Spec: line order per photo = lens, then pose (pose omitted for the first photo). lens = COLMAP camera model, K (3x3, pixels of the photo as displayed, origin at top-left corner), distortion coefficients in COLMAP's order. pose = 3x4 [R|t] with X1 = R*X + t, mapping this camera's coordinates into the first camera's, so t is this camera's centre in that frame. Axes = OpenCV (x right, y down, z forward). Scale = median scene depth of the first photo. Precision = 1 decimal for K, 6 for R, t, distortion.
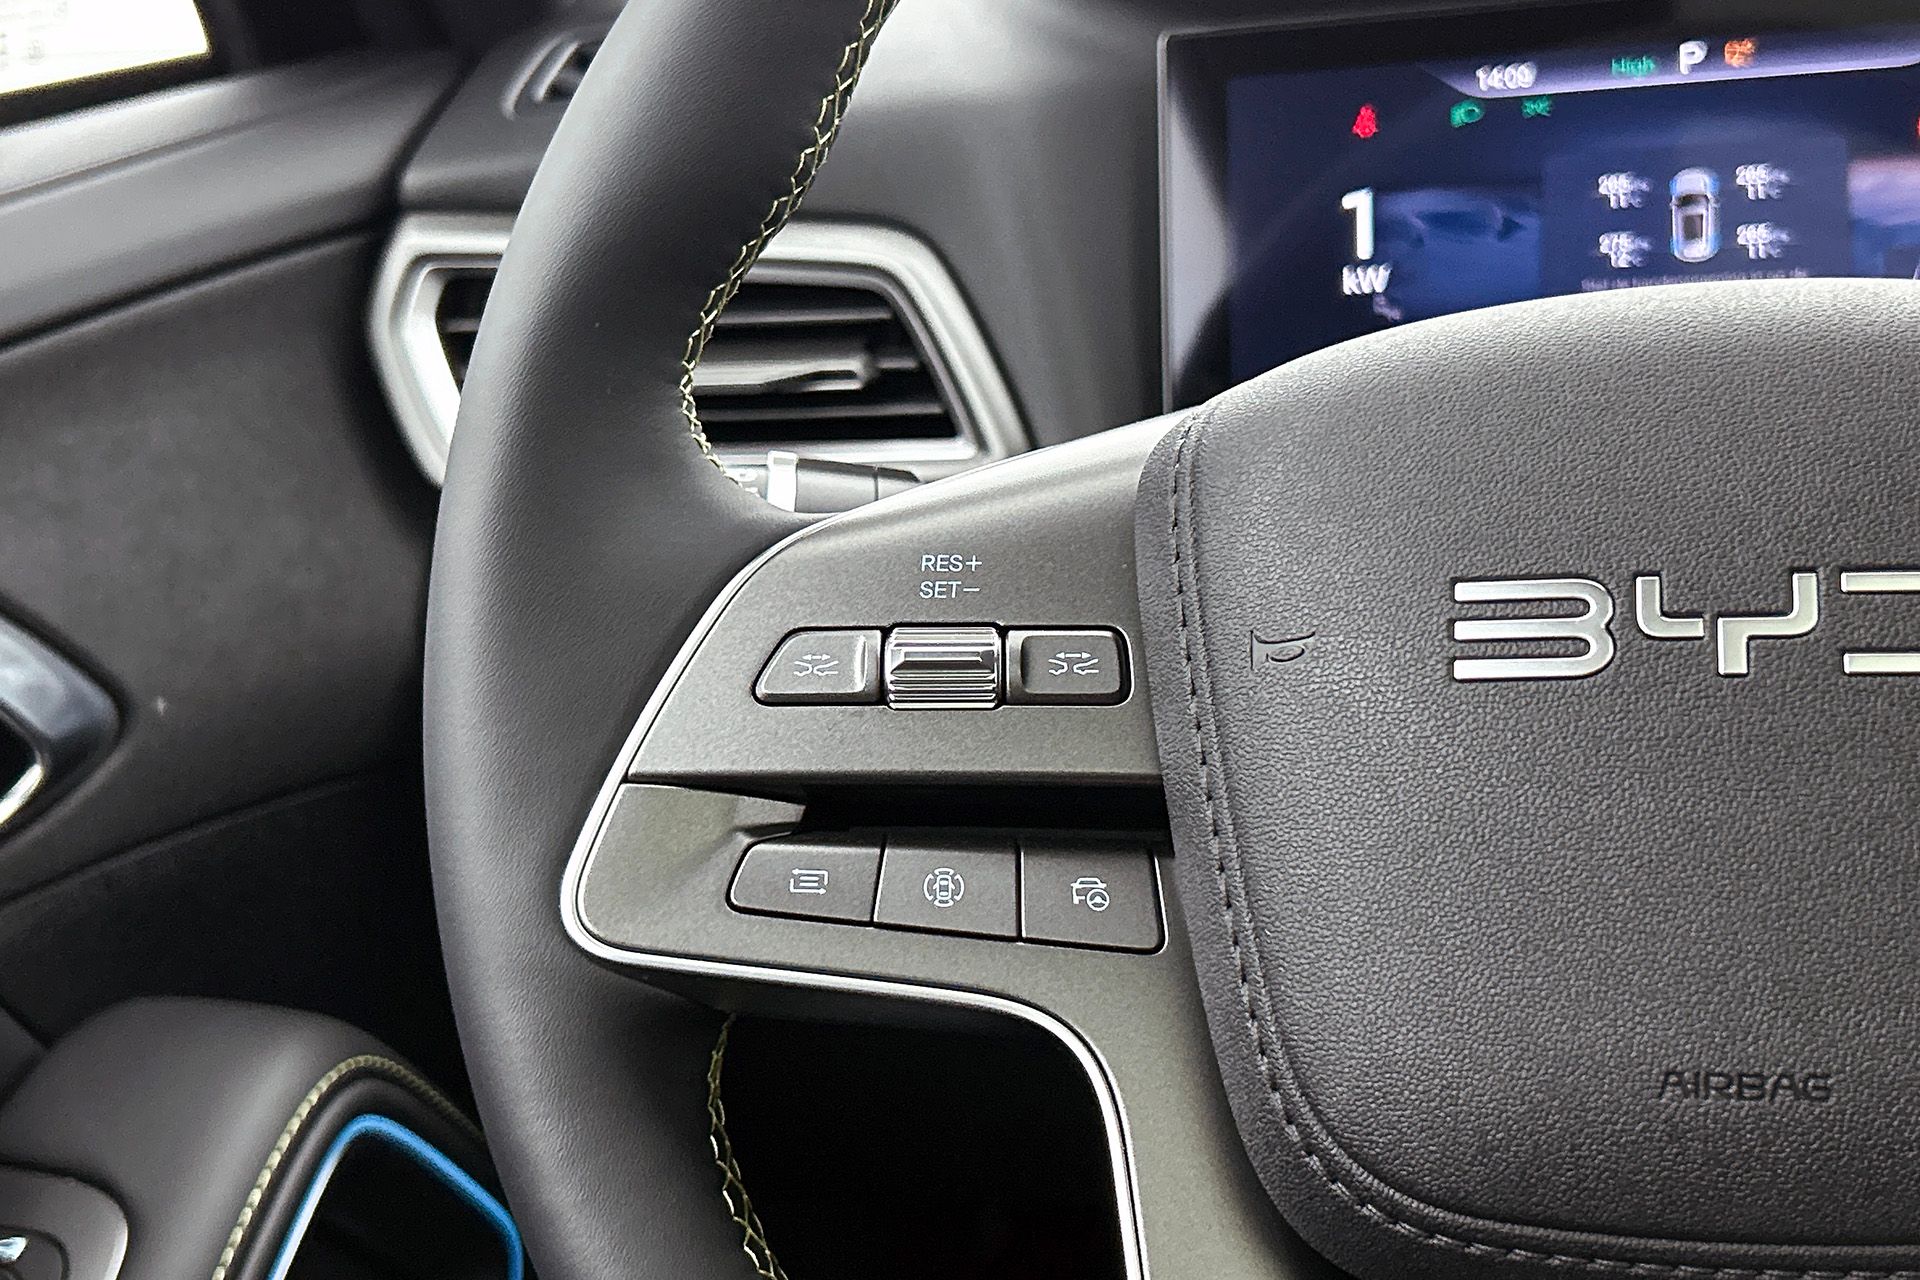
lens RADIAL K [[2525.2, 0, 960.0], [0, 2525.2, 640.0], [0, 0, 1]] dist [-0.002125, -0.053761]
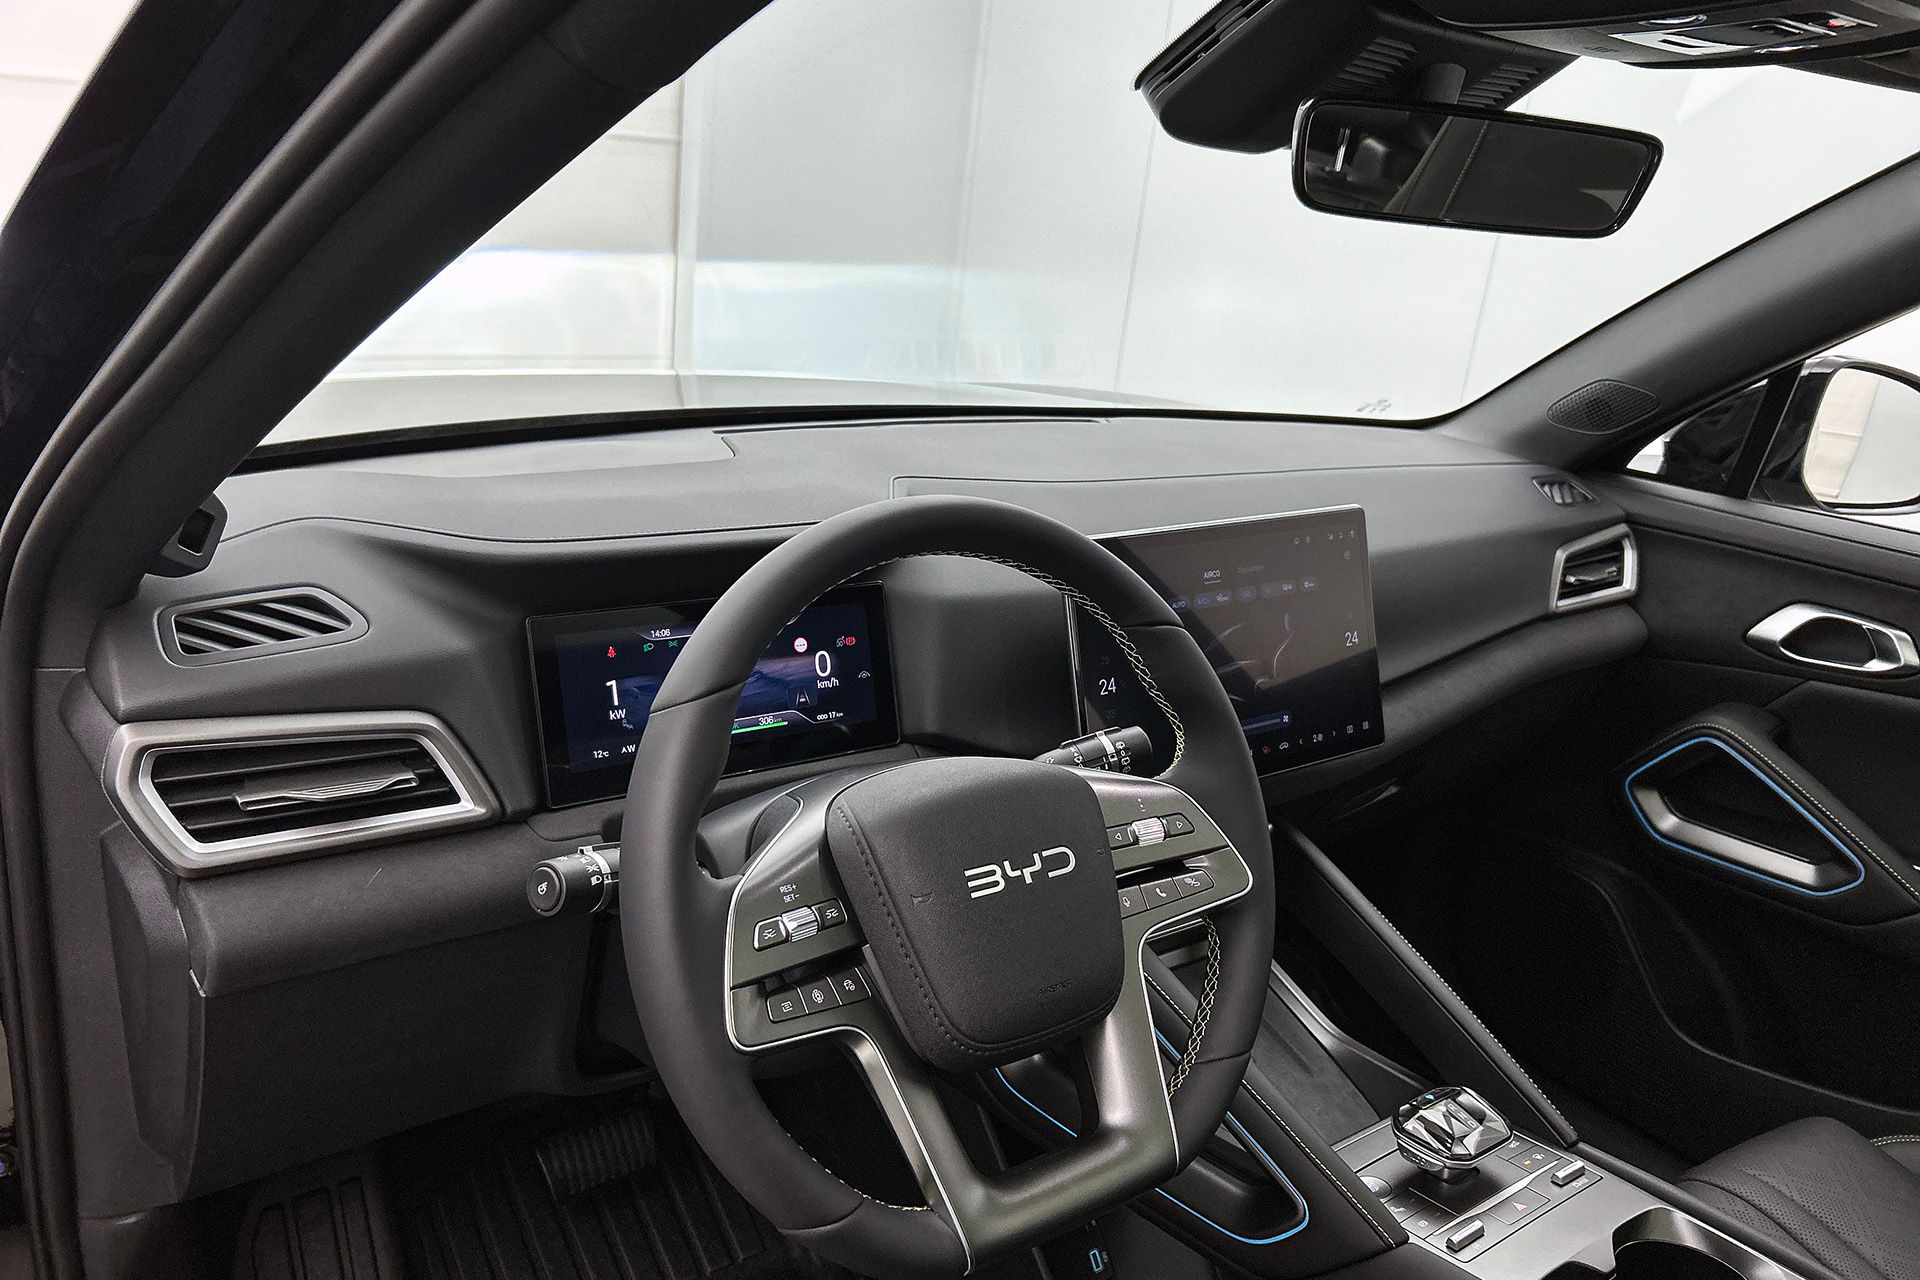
lens RADIAL K [[1443.8, 0, 960.0], [0, 1443.8, 640.0], [0, 0, 1]] dist [0.036599, -0.036734]
pose [[0.606122, -0.079380, 0.791401, -1.244907], [0.097367, 0.994929, 0.025222, -0.355042], [-0.789390, 0.061768, 0.610777, -0.253044]]
